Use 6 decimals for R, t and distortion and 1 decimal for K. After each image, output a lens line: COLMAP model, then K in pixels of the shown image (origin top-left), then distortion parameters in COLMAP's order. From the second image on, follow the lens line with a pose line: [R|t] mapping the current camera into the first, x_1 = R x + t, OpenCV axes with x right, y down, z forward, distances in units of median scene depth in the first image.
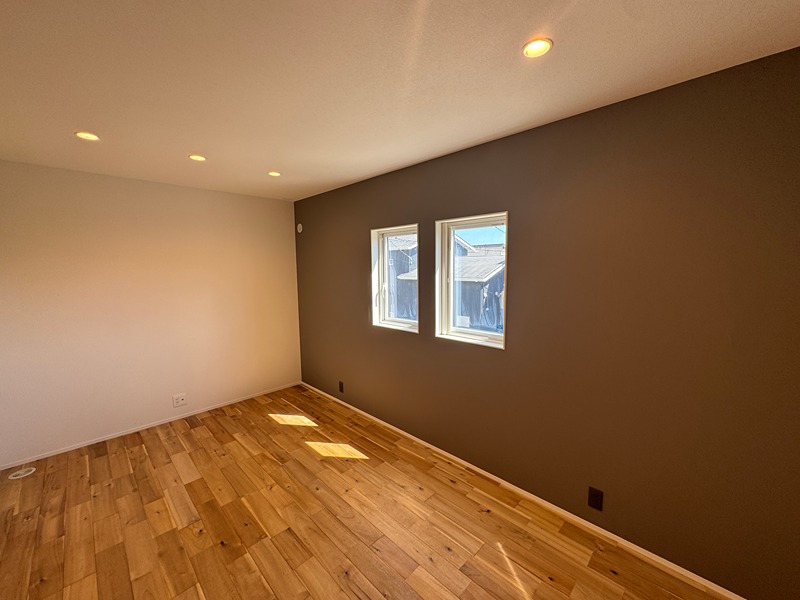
lens RADIAL K [[320.9, 0, 399.3], [0, 320.9, 300.1], [0, 0, 1]] dist [-0.002100, -0.000049]
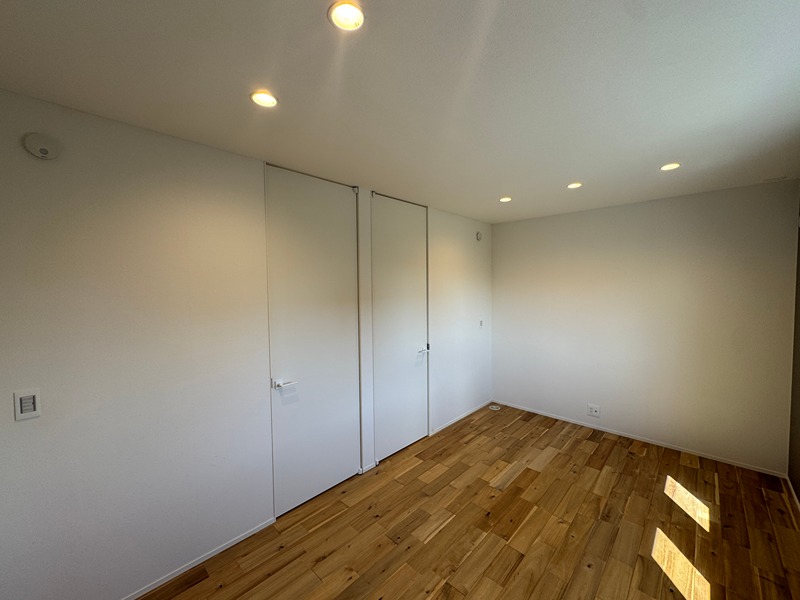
lens RADIAL K [[320.9, 0, 399.3], [0, 320.9, 299.3], [0, 0, 1]] dist [-0.002100, -0.000049]
pose [[0.014760, 0.051774, -0.998550, 0.419802], [-0.098210, 0.993905, 0.050081, -0.050484], [0.995056, 0.097328, 0.019755, 0.385512]]
